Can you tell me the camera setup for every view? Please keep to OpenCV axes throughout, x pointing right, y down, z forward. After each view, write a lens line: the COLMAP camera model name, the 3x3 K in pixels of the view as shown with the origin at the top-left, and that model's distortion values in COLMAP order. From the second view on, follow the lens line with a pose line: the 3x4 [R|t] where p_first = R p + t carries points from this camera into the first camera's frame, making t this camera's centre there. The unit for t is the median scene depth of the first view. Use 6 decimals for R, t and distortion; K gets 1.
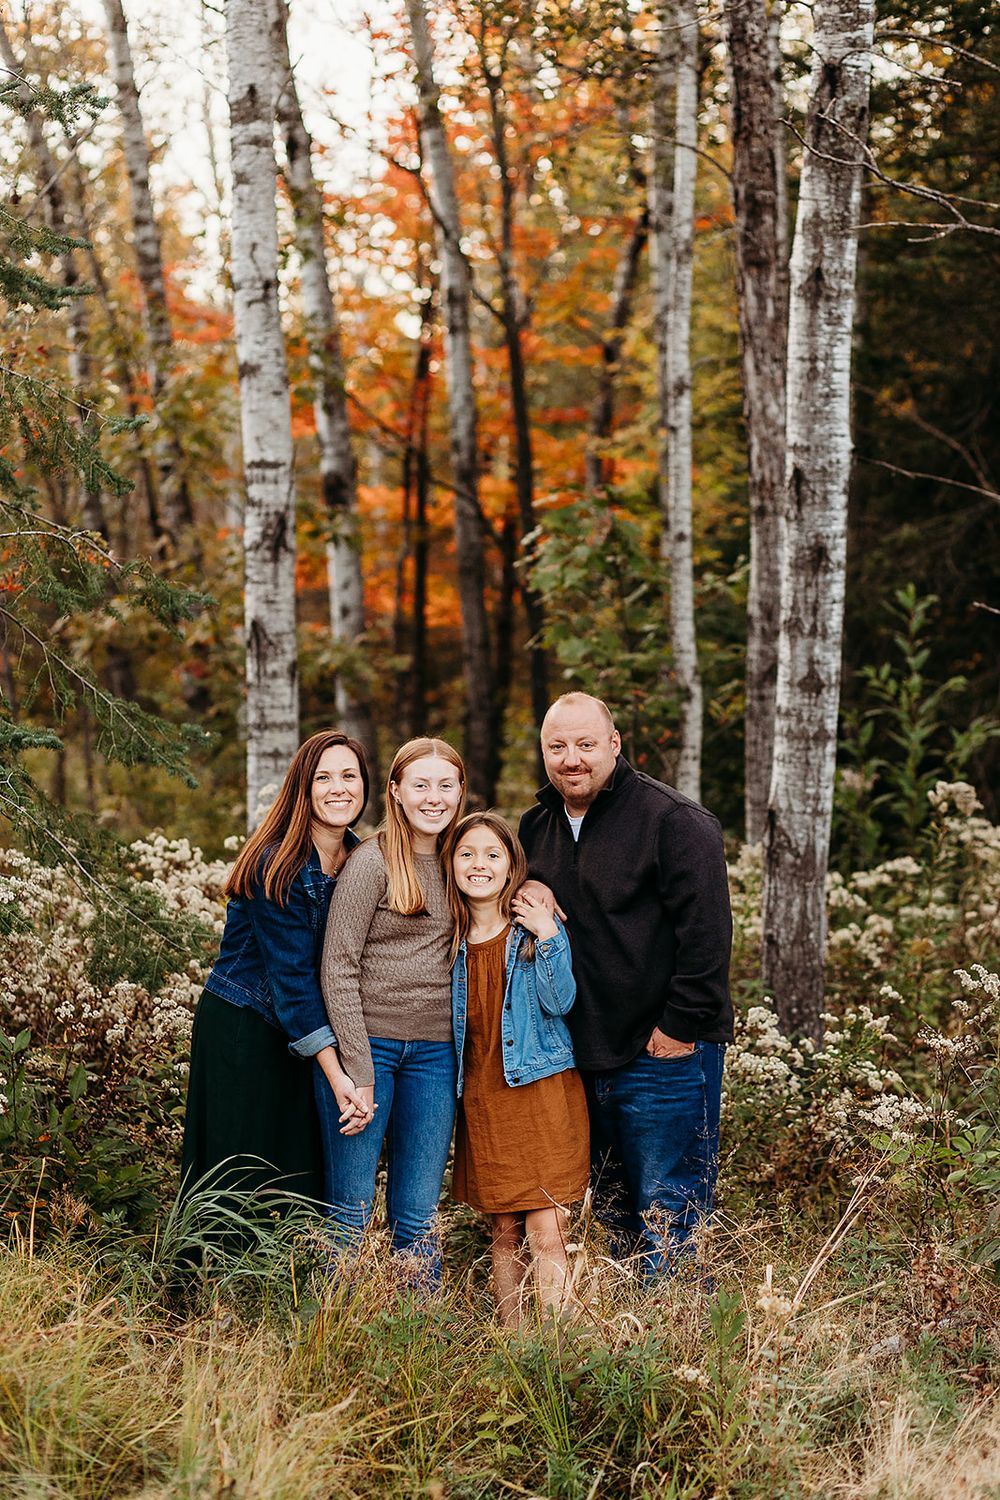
lens RADIAL K [[3719.0, 0, 500.0], [0, 3719.0, 750.0], [0, 0, 1]] dist [0.035967, 0.030076]
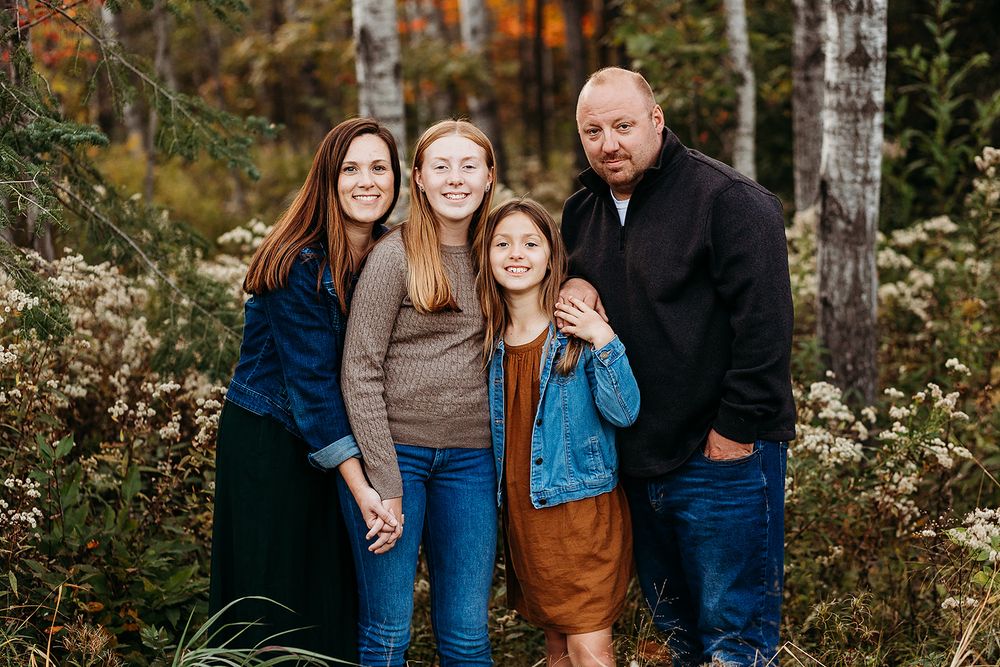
lens RADIAL K [[2479.4, 0, 500.0], [0, 2479.4, 333.5], [0, 0, 1]] dist [0.035967, 0.030076]
pose [[0.998281, -0.030468, -0.050063, 0.015098], [0.034263, 0.996460, 0.076767, 0.002310], [0.047547, -0.078350, 0.995791, 0.288463]]
